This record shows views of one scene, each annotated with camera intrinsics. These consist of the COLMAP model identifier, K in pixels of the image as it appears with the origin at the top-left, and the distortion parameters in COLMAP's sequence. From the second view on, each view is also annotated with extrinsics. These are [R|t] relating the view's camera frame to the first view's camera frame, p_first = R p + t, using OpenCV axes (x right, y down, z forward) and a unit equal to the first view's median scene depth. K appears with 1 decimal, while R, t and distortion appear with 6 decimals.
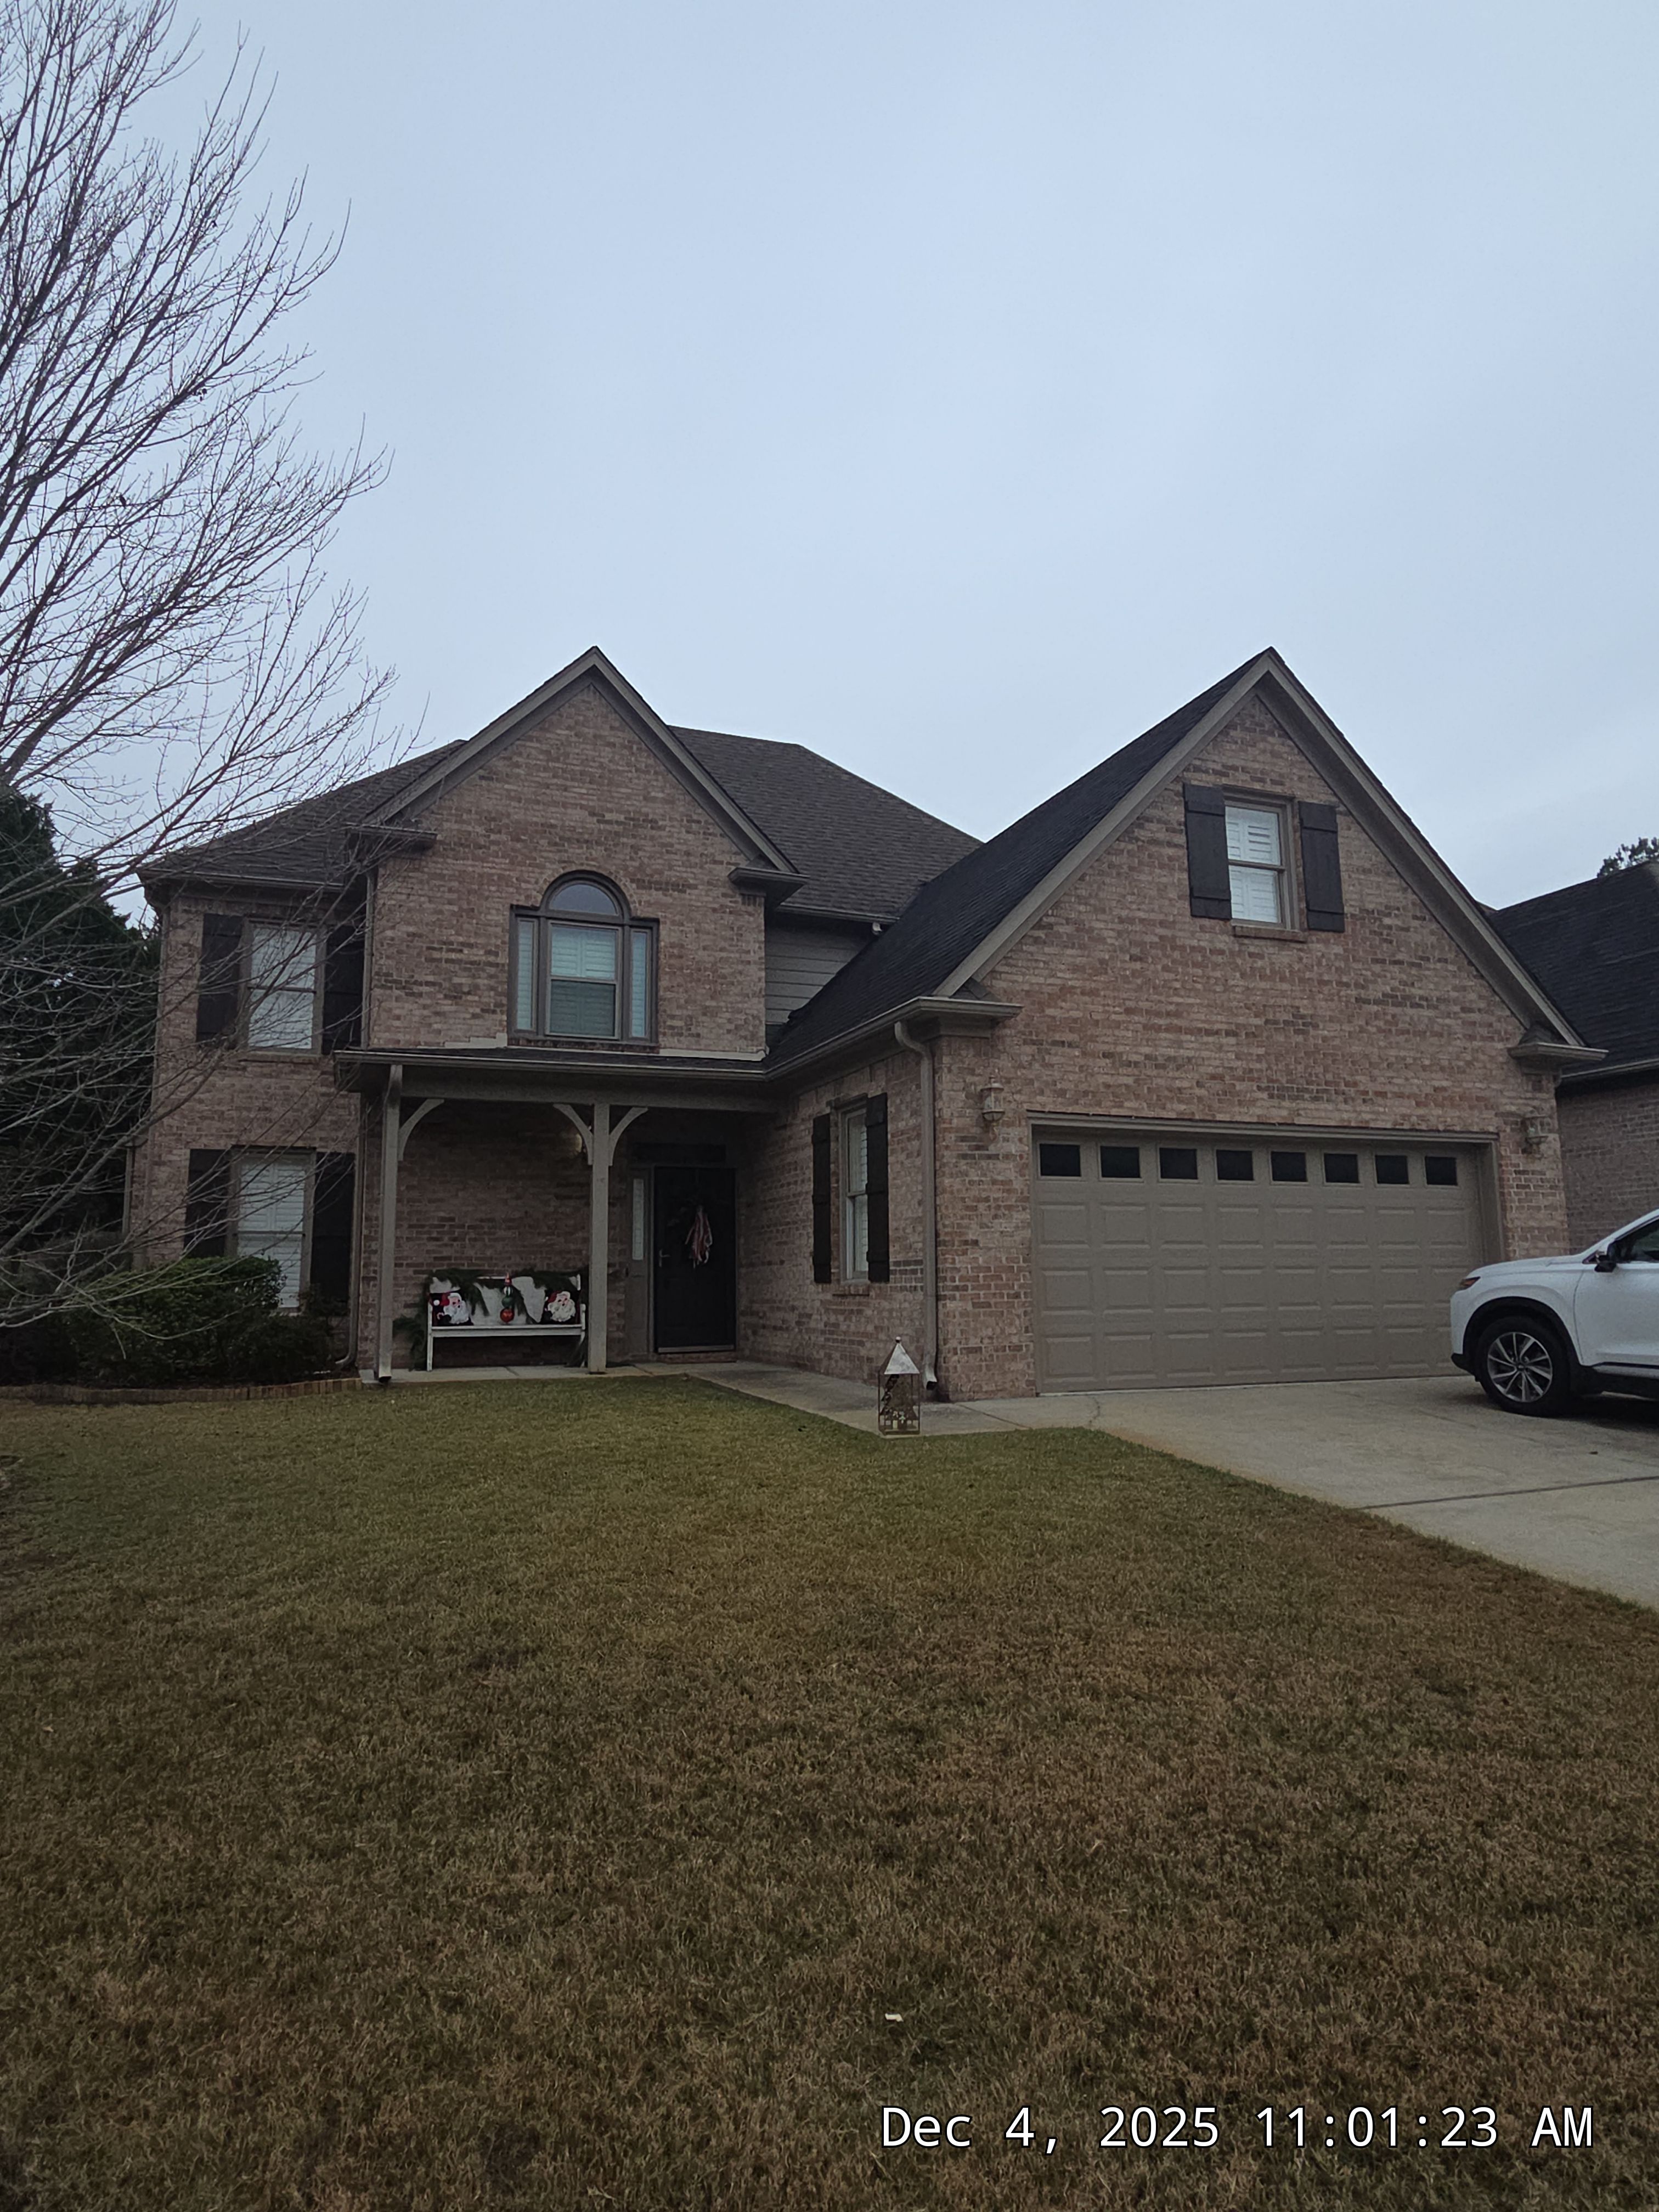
lens RADIAL K [[1262.6, 0, 807.4], [0, 1262.6, 1104.8], [0, 0, 1]] dist [0.001364, 0.002388]
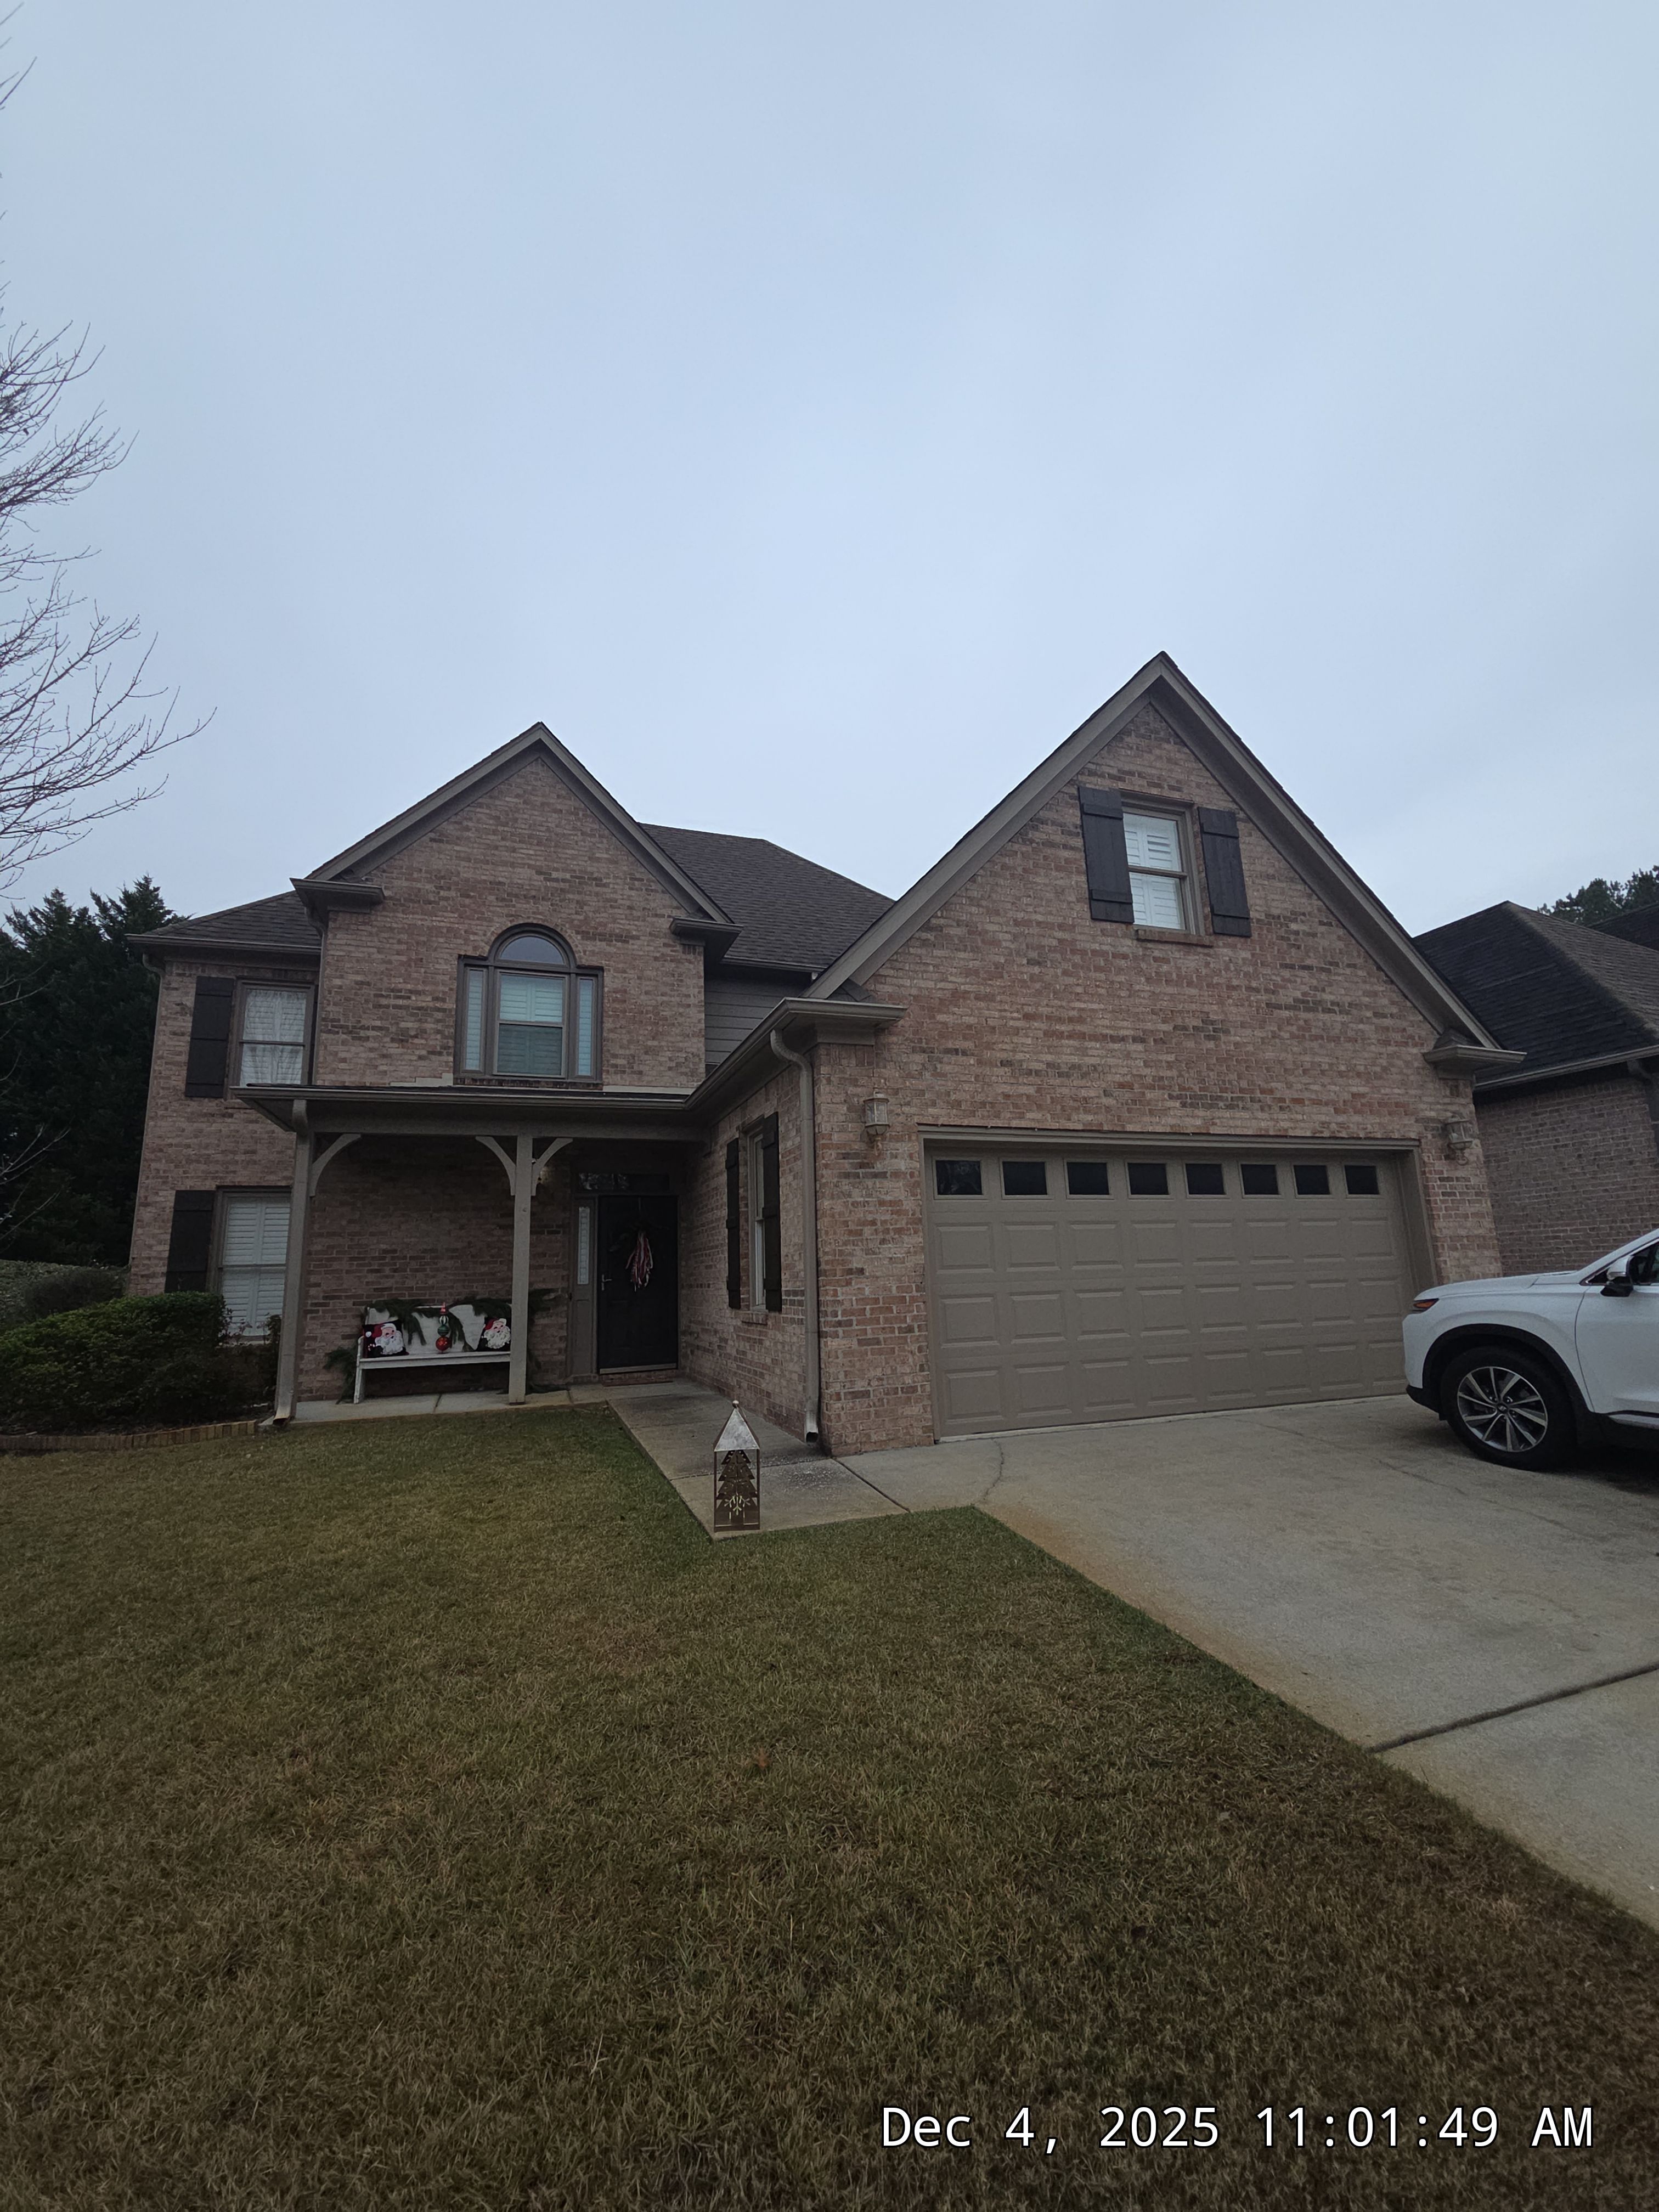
lens RADIAL K [[891.4, 0, 816.3], [0, 891.4, 1110.3], [0, 0, 1]] dist [0.006533, 0.001102]
pose [[0.999380, -0.026891, -0.022743, 0.088219], [0.025849, 0.998656, -0.044925, 0.016807], [0.023920, 0.044309, 0.998731, 0.268496]]
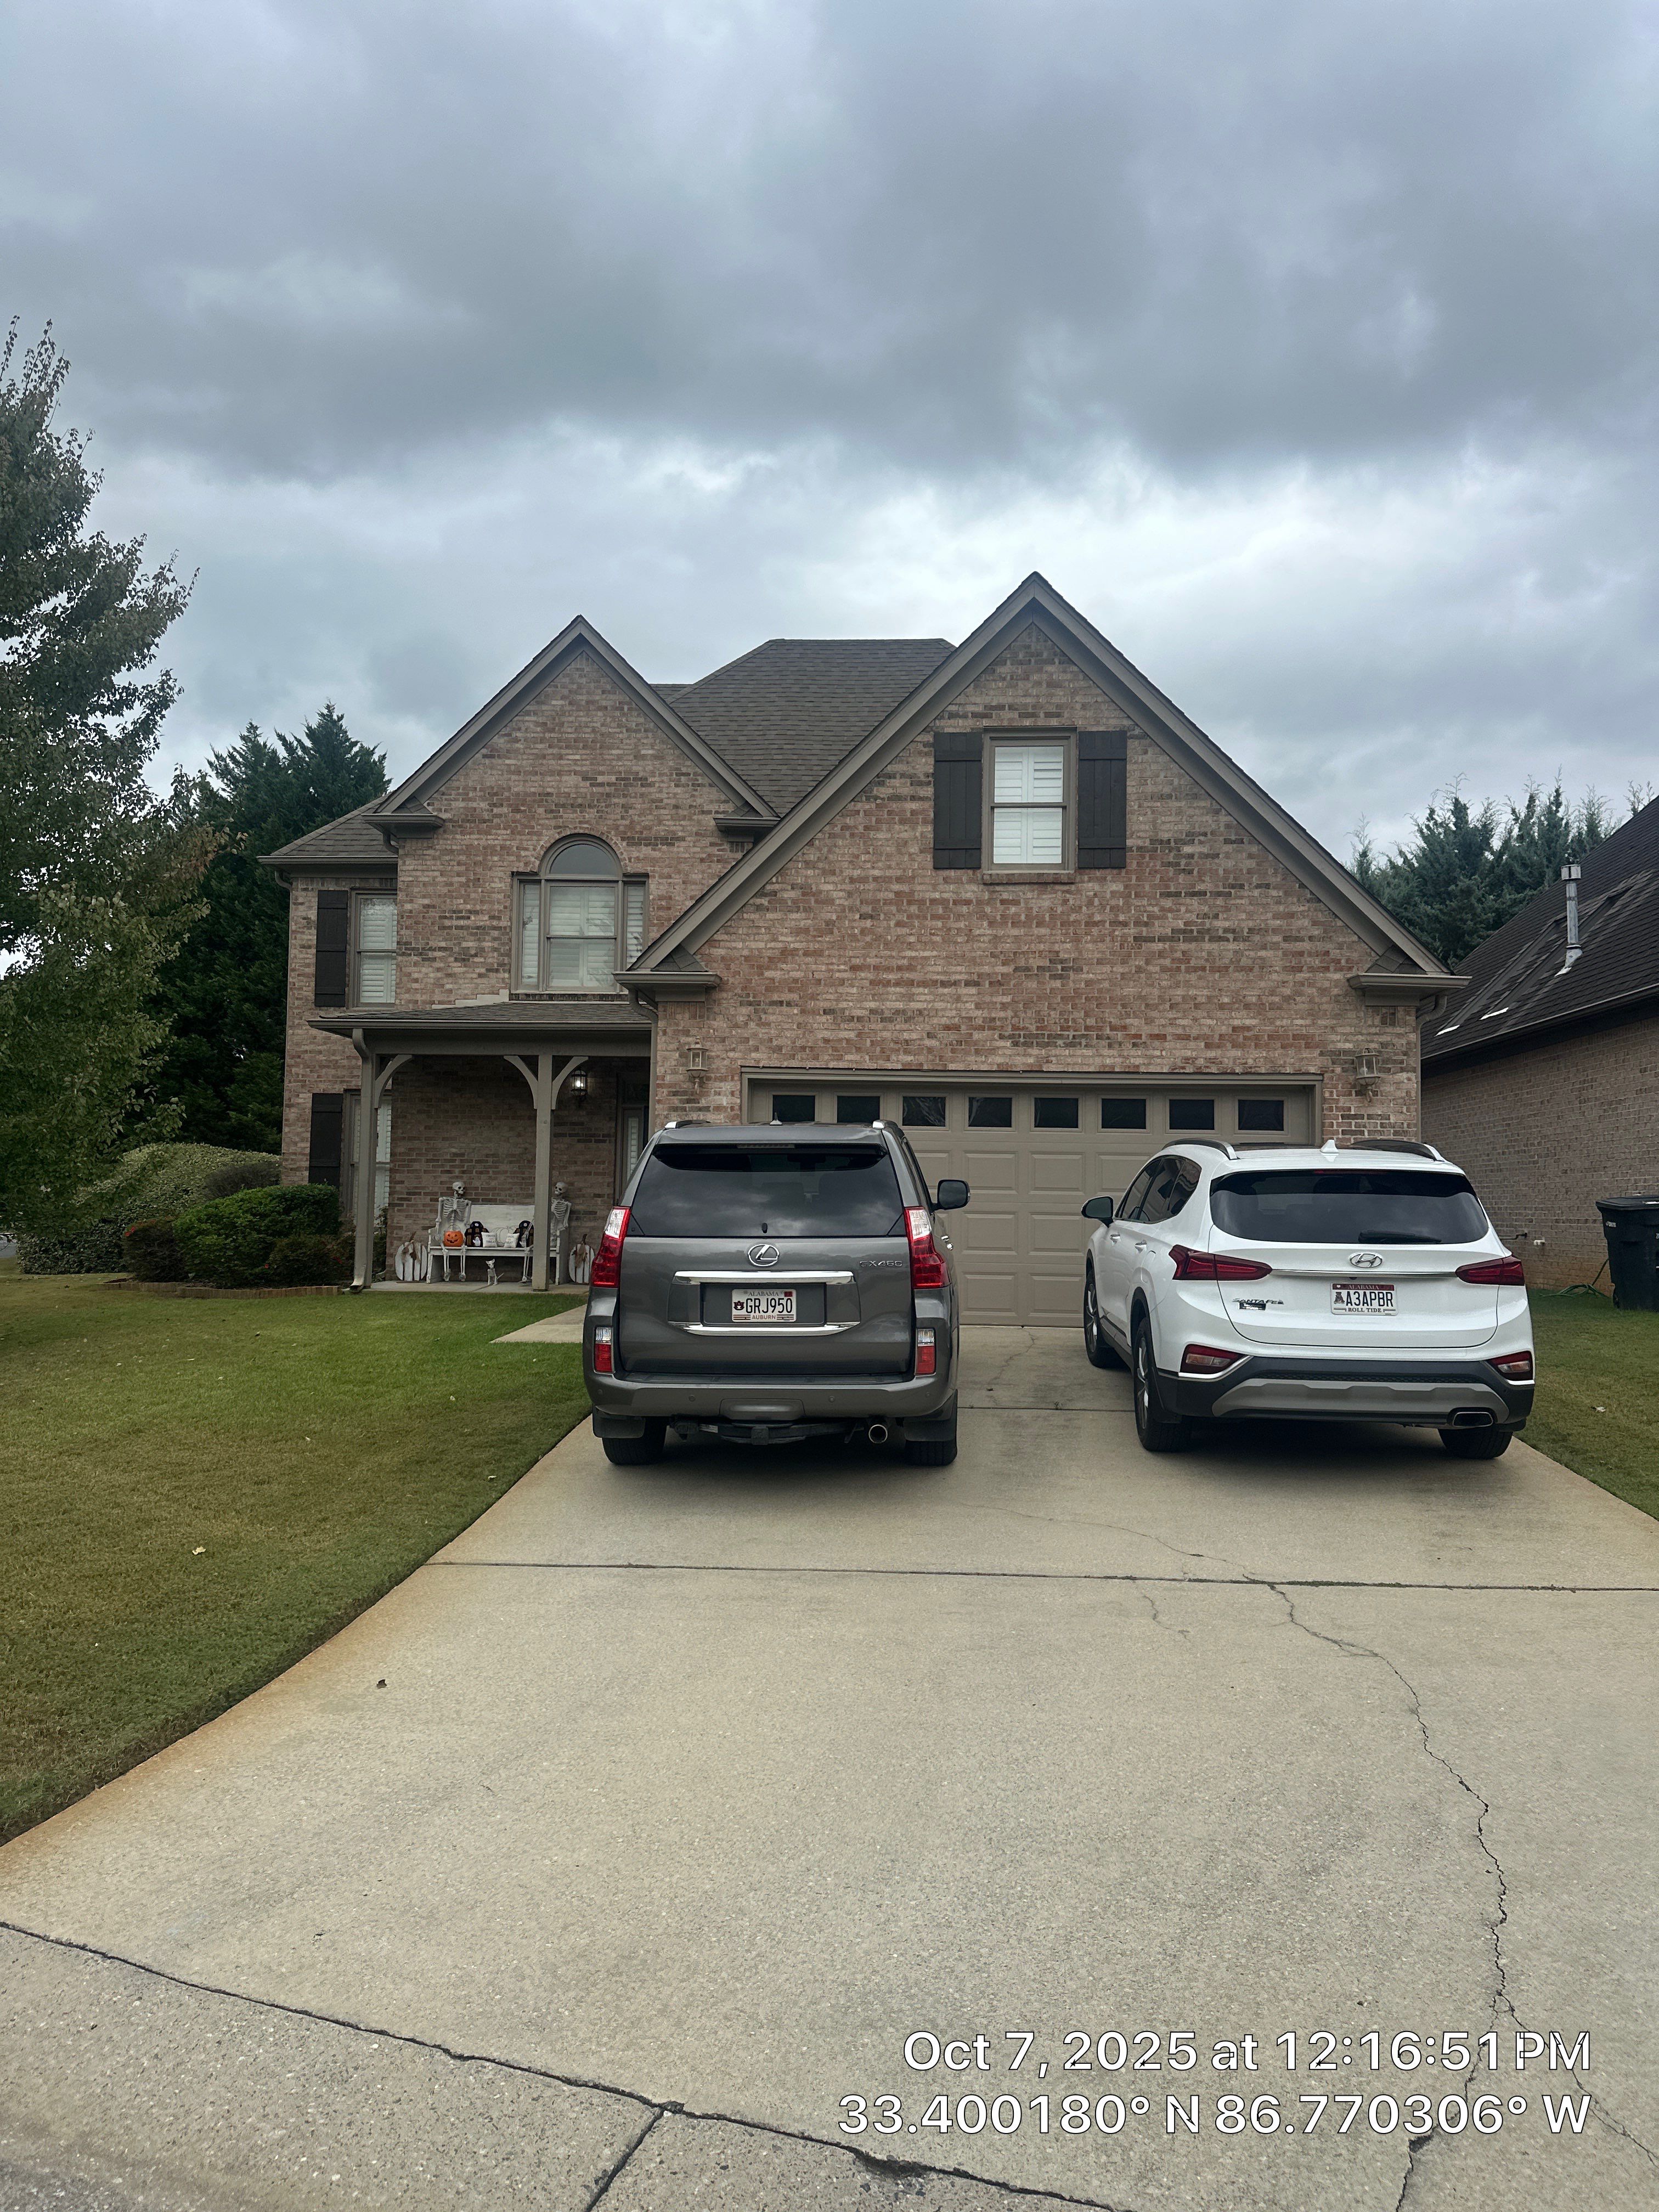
lens RADIAL K [[1513.5, 0, 846.7], [0, 1513.5, 1121.3], [0, 0, 1]] dist [0.098921, -0.004558]
pose [[0.918700, -0.000306, -0.394957, 0.596733], [0.033424, 0.996473, 0.076974, -0.035641], [0.393540, -0.083917, 0.915469, -0.134748]]
